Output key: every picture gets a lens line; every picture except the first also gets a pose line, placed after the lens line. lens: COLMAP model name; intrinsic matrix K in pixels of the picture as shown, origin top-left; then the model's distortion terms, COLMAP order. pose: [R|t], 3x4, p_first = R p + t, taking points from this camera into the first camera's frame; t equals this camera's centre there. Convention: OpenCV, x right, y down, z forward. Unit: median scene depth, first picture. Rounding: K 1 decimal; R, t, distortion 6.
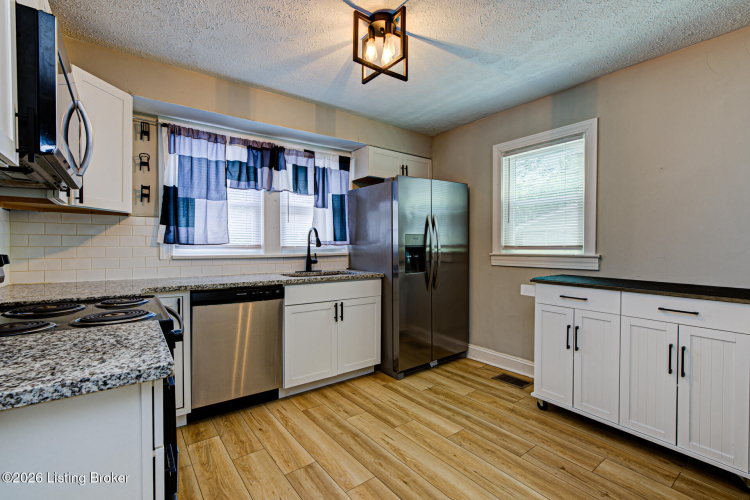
lens RADIAL K [[340.7, 0, 375.0], [0, 340.7, 250.0], [0, 0, 1]] dist [-0.000764, 0.000023]
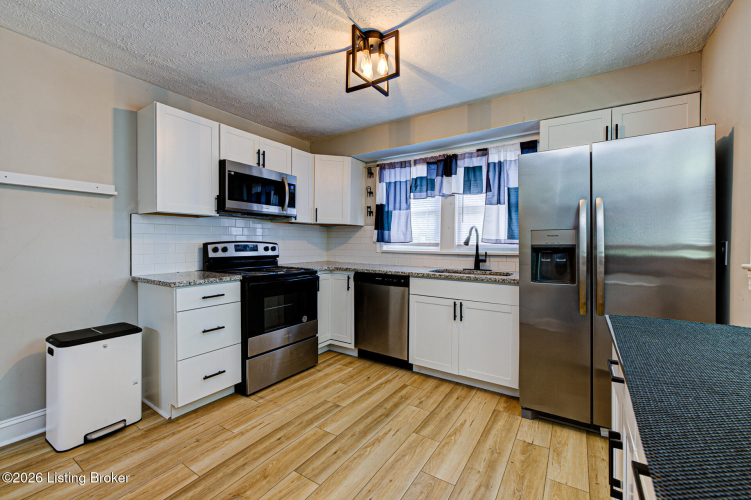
lens RADIAL K [[315.3, 0, 371.8], [0, 315.3, 247.8], [0, 0, 1]] dist [-0.003653, -0.000178]
pose [[0.332078, 0.018500, -0.943071, 0.649696], [-0.019490, 0.999729, 0.012748, -0.008755], [0.943051, 0.014147, 0.332348, 0.444920]]
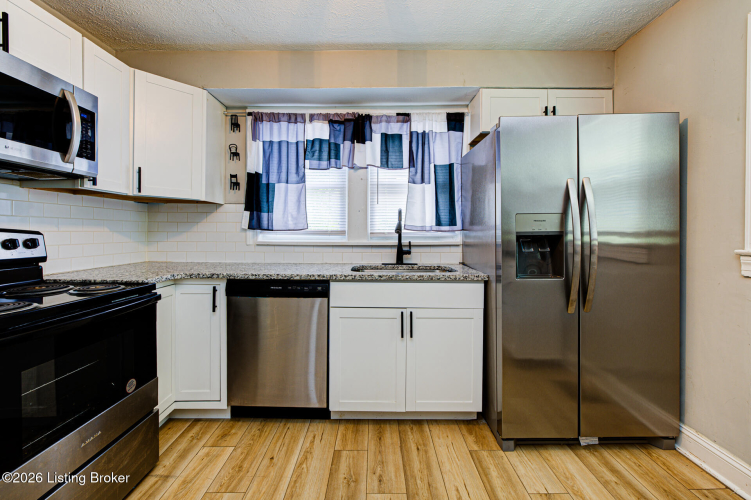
lens RADIAL K [[319.6, 0, 375.0], [0, 319.6, 234.4], [0, 0, 1]] dist [-0.003000, -0.000079]
pose [[0.795965, 0.007153, -0.605301, 0.238606], [-0.011413, 0.999930, -0.003190, -0.004343], [0.605235, 0.009448, 0.795991, 0.412338]]
